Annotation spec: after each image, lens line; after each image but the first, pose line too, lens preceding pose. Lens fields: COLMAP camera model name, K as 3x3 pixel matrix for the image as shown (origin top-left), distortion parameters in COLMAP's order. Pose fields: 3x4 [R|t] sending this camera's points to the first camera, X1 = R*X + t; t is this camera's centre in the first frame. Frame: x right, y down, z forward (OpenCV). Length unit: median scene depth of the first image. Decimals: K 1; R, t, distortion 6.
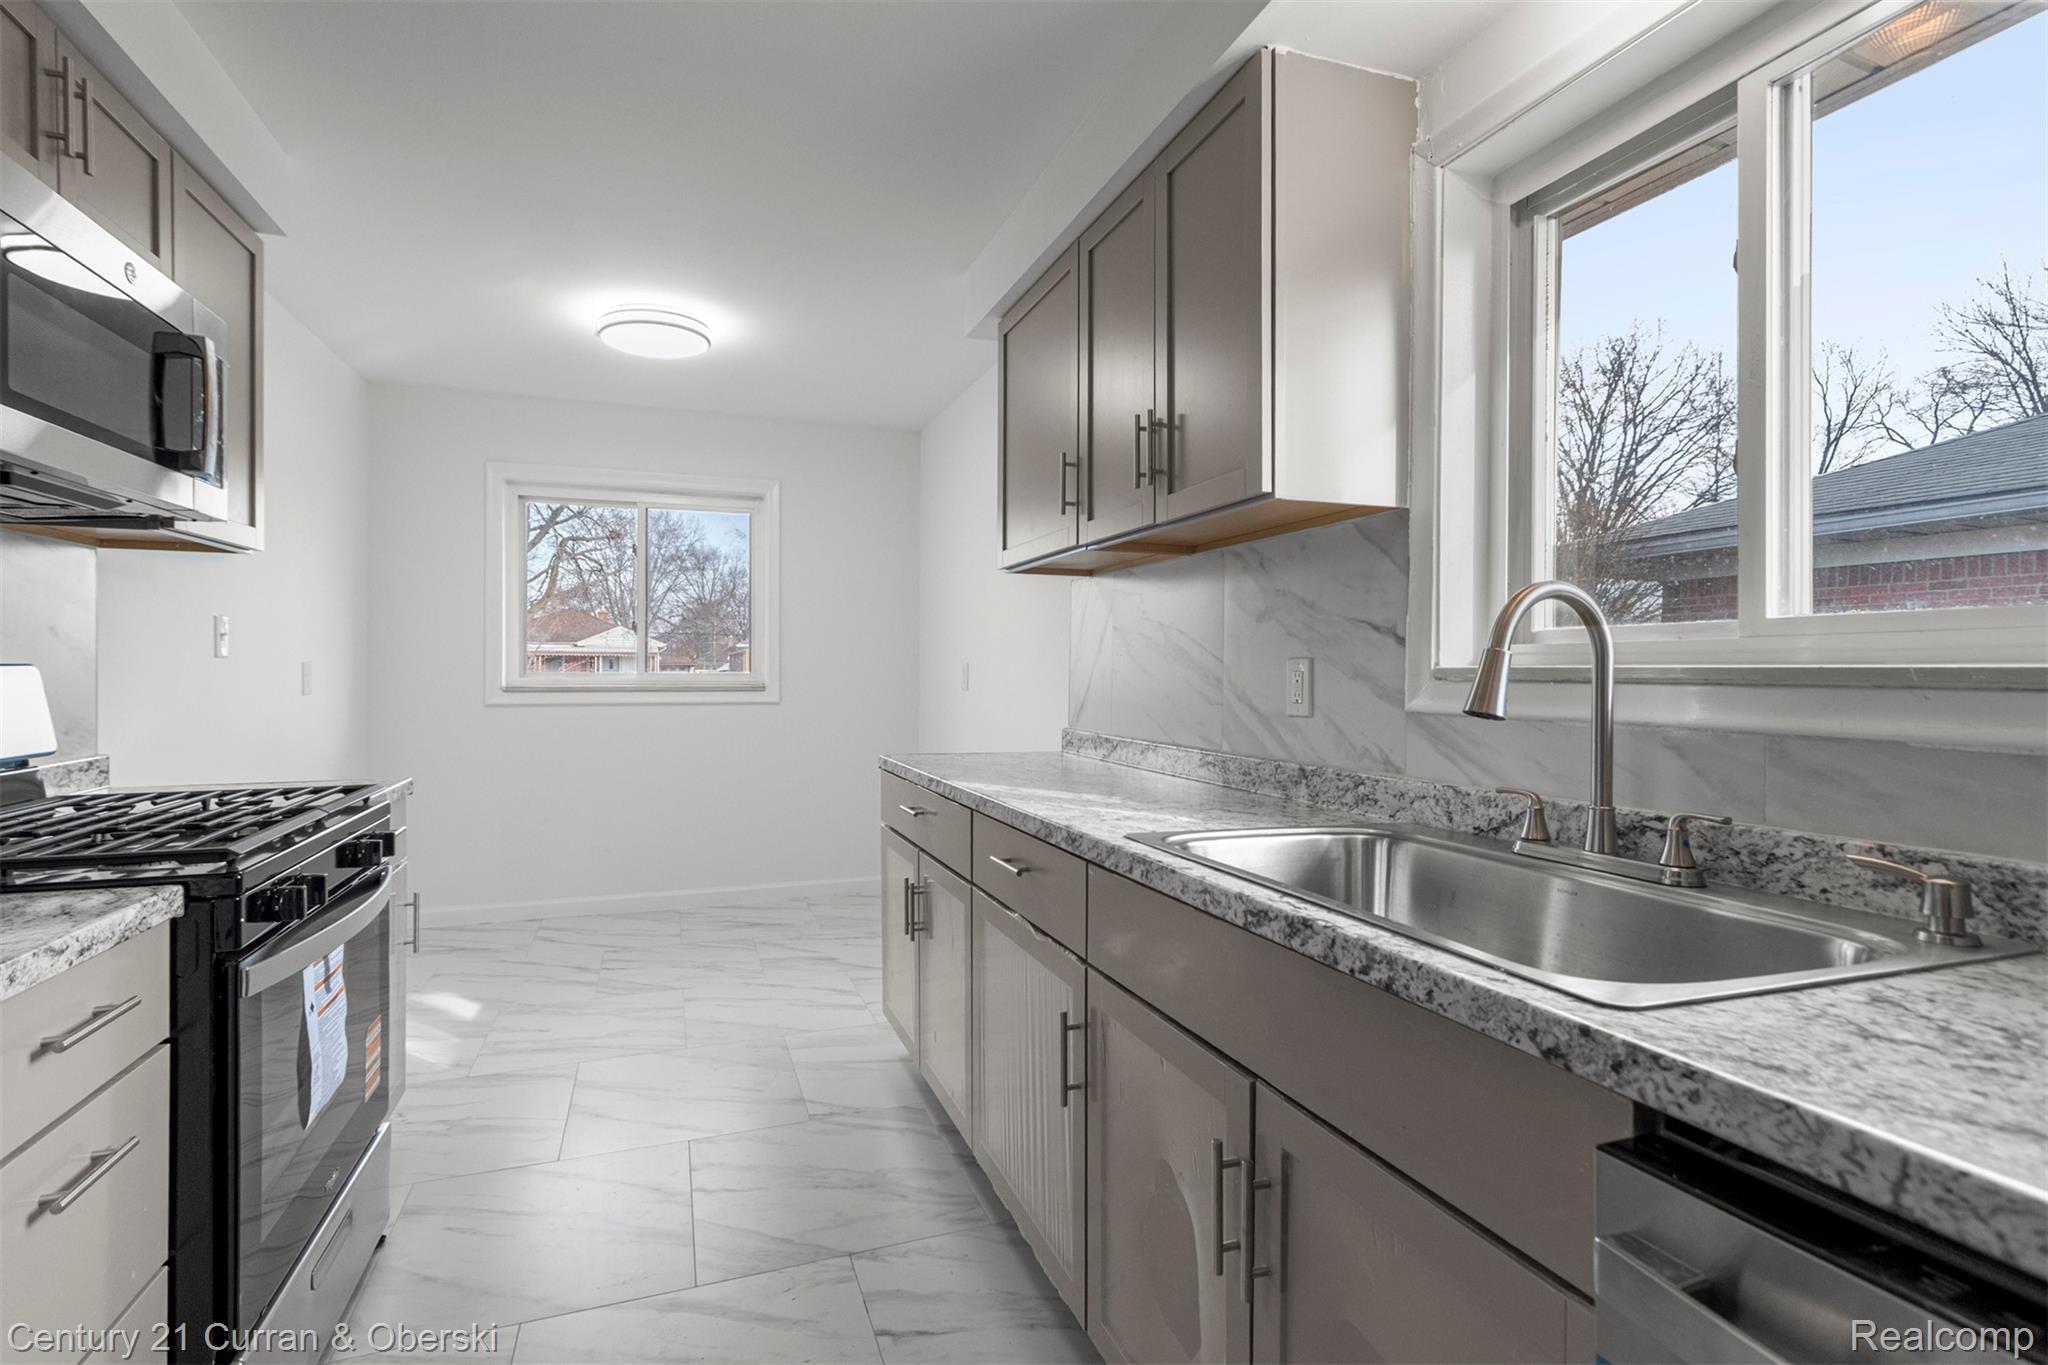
lens RADIAL K [[926.7, 0, 985.3], [0, 926.7, 681.5], [0, 0, 1]] dist [0.007148, -0.003184]
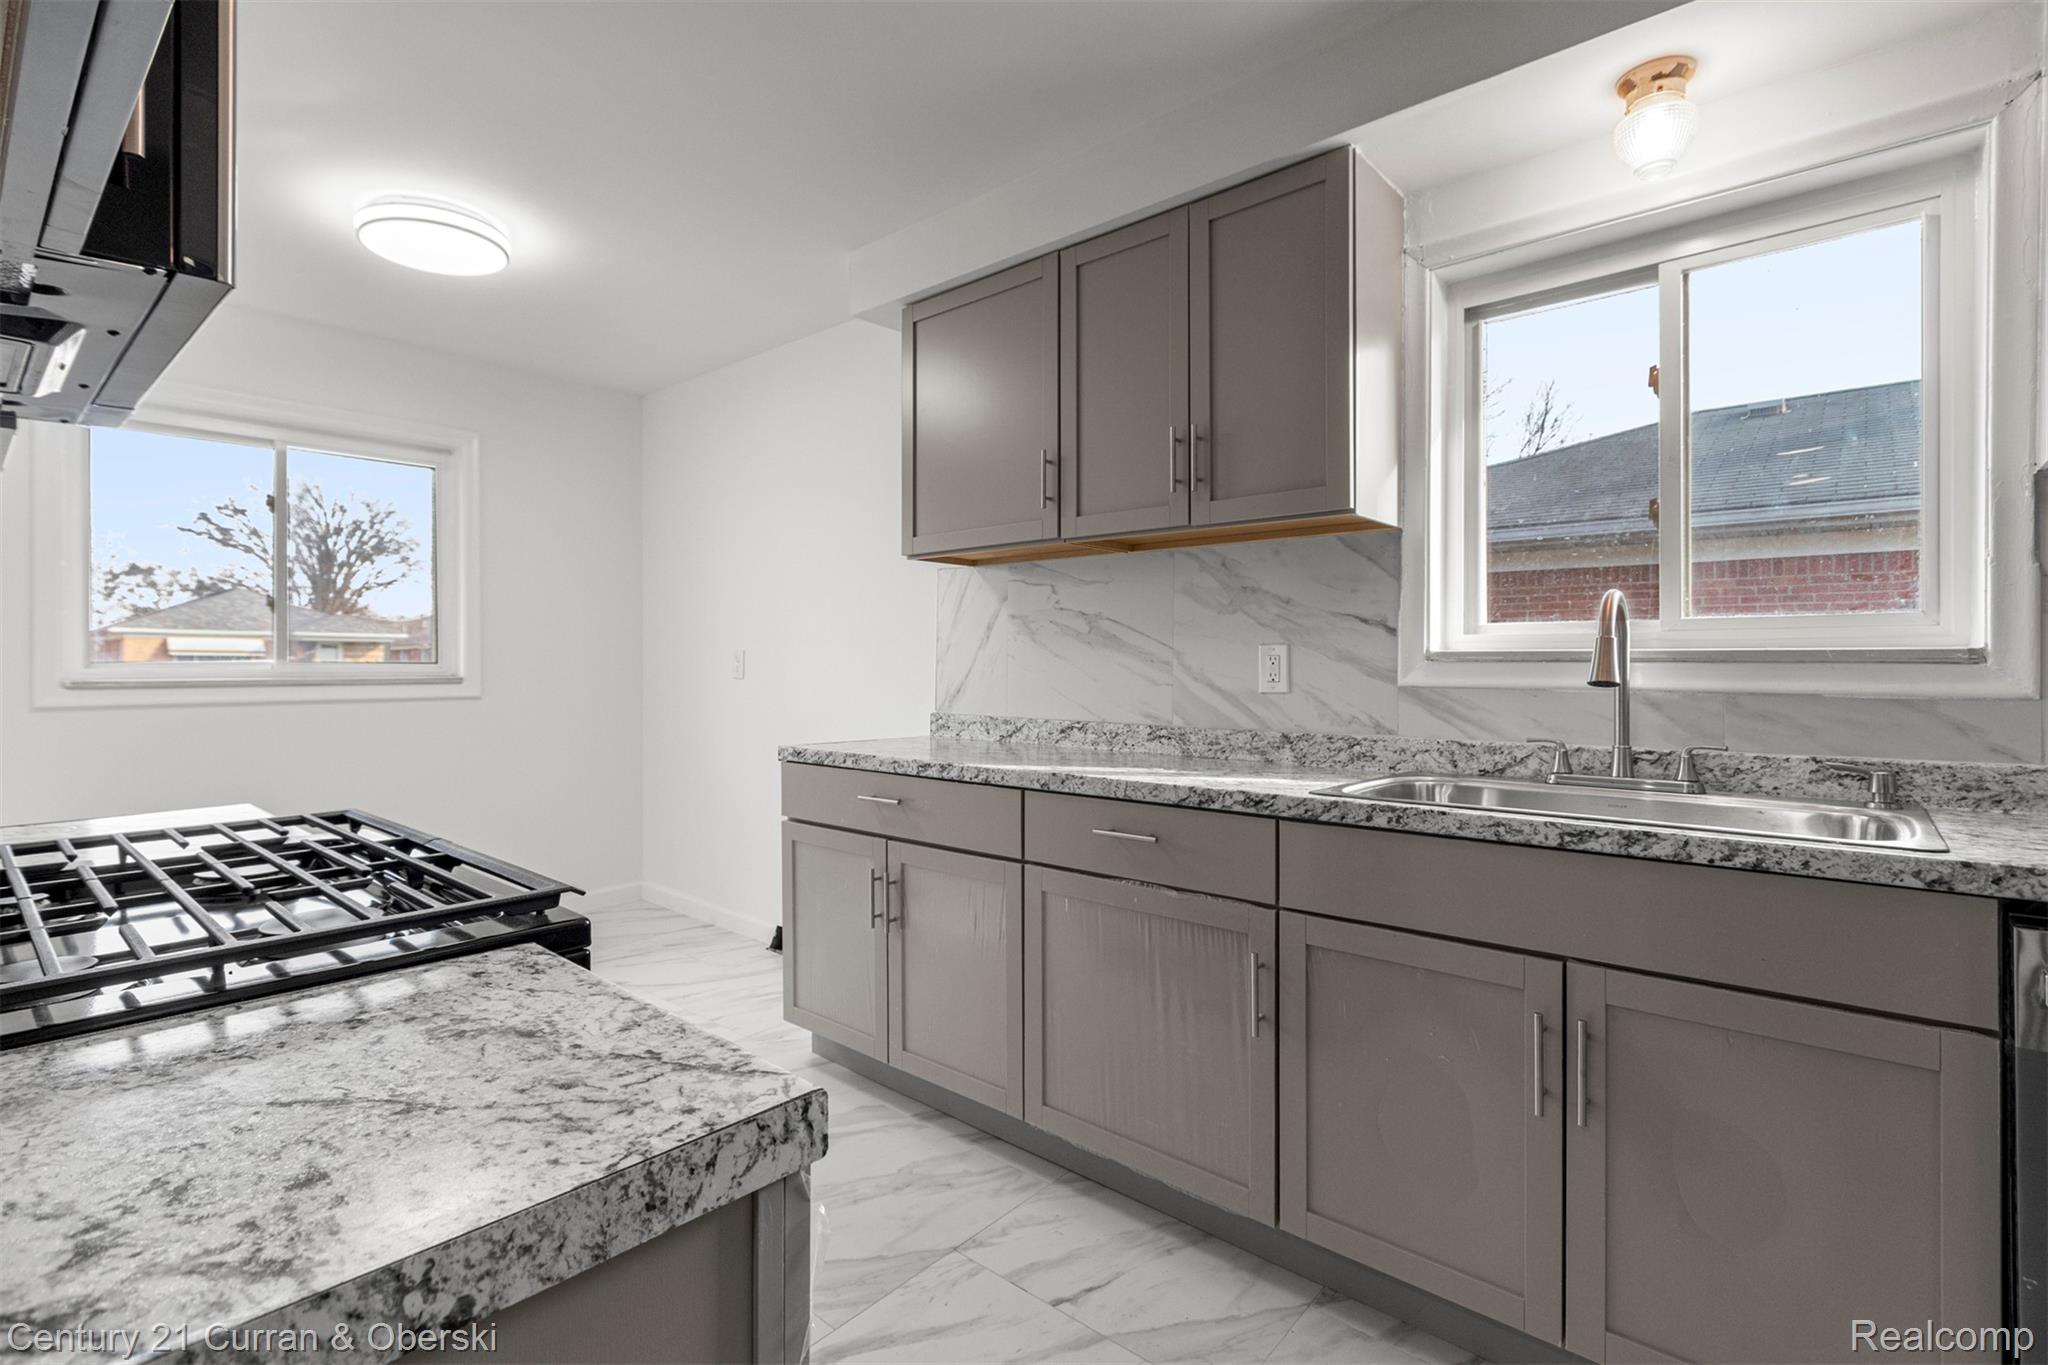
lens RADIAL K [[926.7, 0, 968.9], [0, 926.7, 670.5], [0, 0, 1]] dist [0.007148, -0.003184]
pose [[0.885039, -0.007847, 0.465451, -0.587996], [0.008281, 0.999965, 0.001113, 0.004080], [-0.465443, 0.002870, 0.885073, 0.122394]]
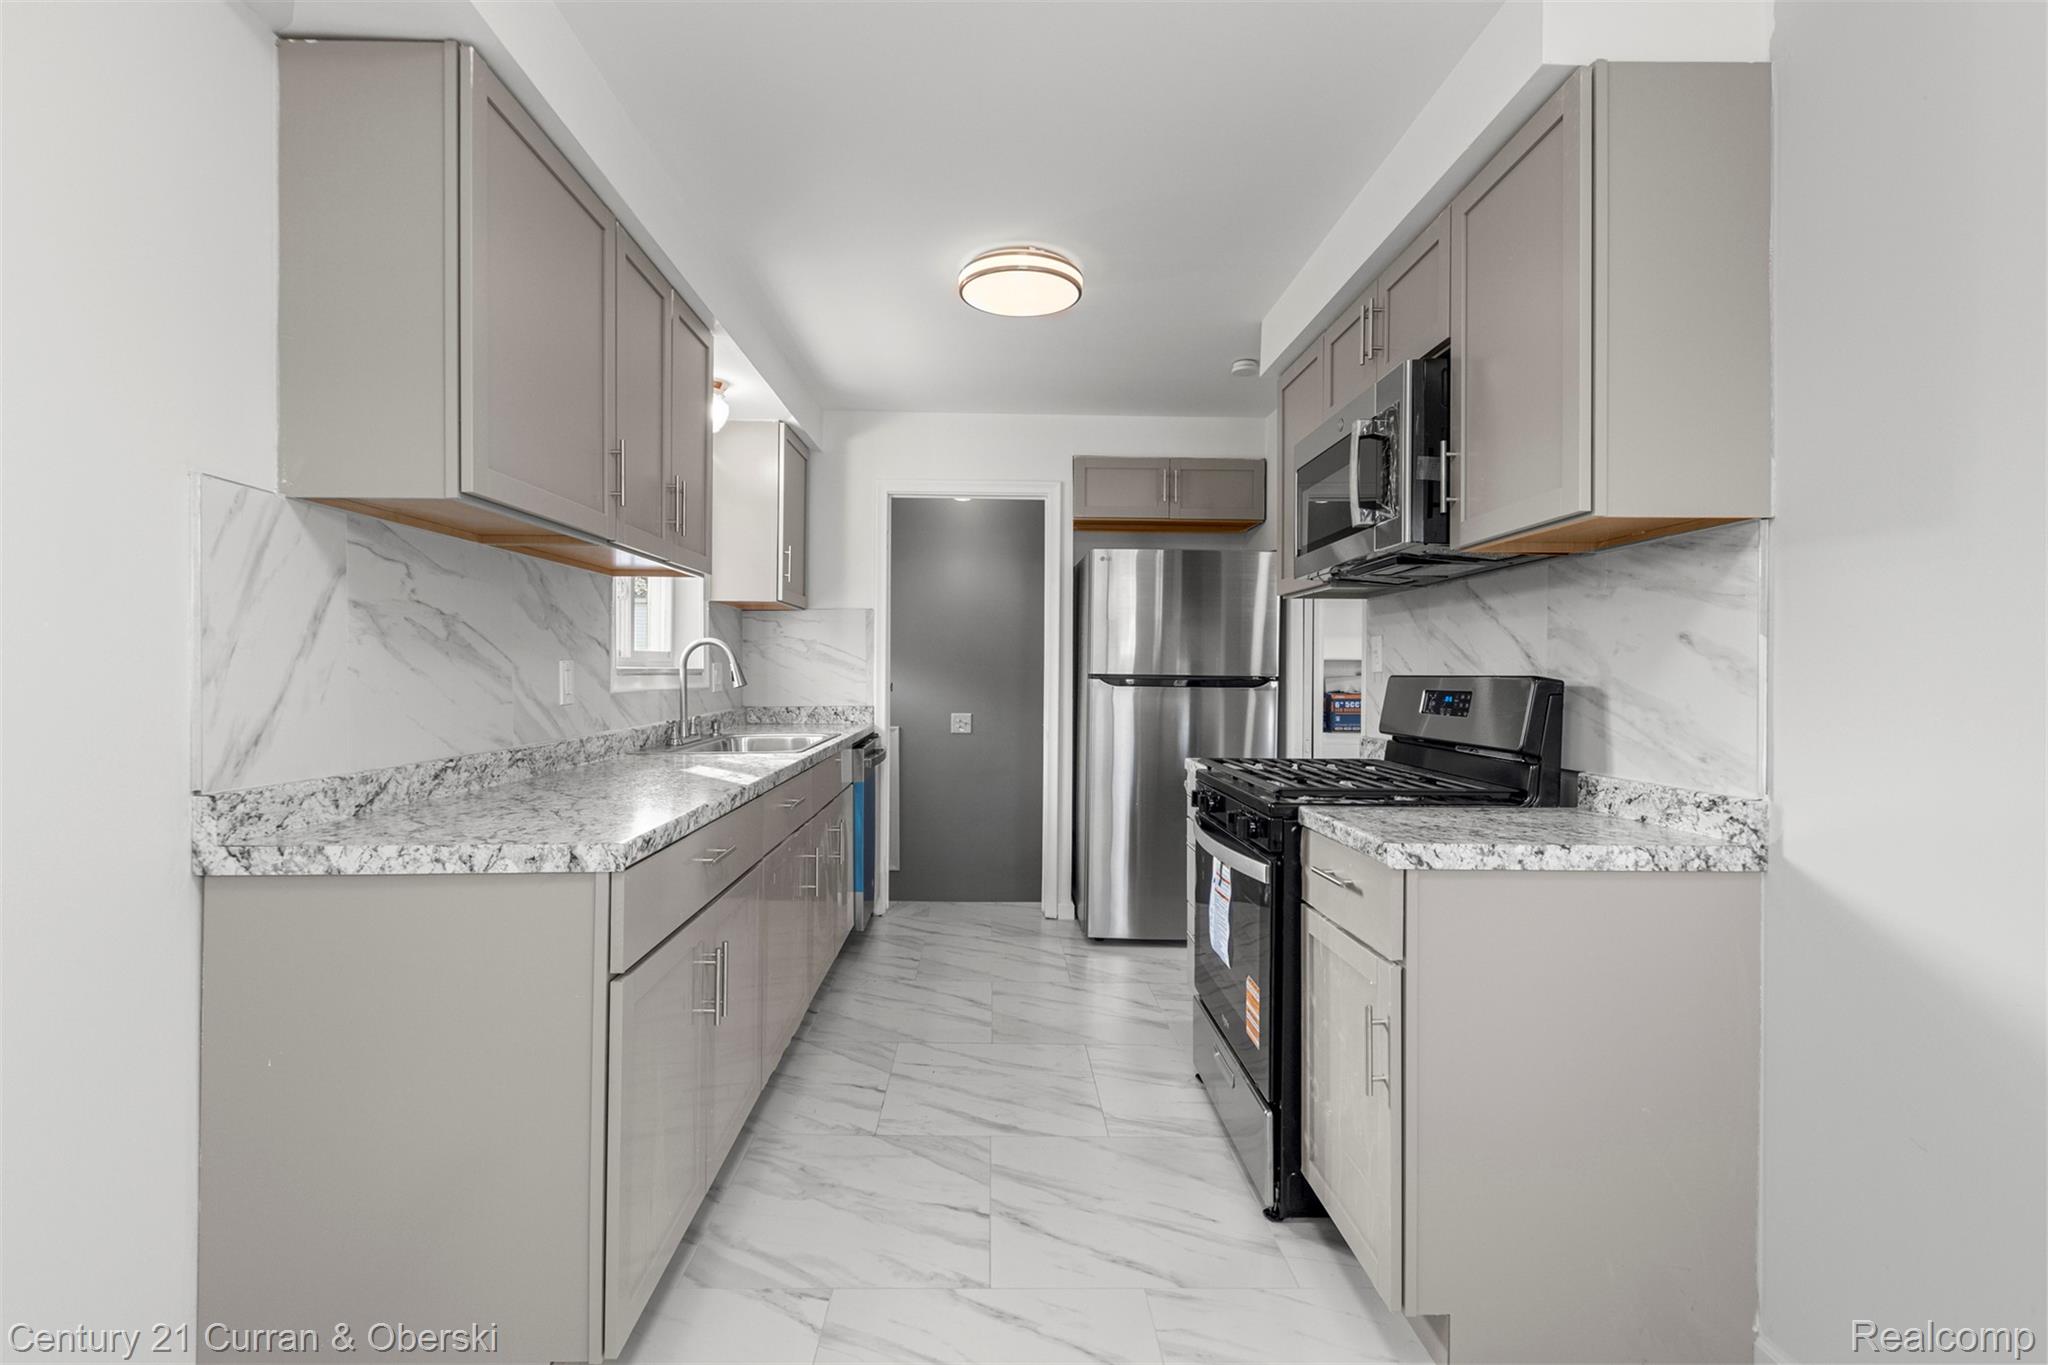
lens RADIAL K [[926.7, 0, 1013.5], [0, 926.7, 666.1], [0, 0, 1]] dist [0.007148, -0.003184]
pose [[-0.952961, -0.008642, 0.302971, -0.705309], [-0.006740, 0.999950, 0.007323, -0.032620], [-0.303020, 0.004937, -0.952972, 2.150971]]
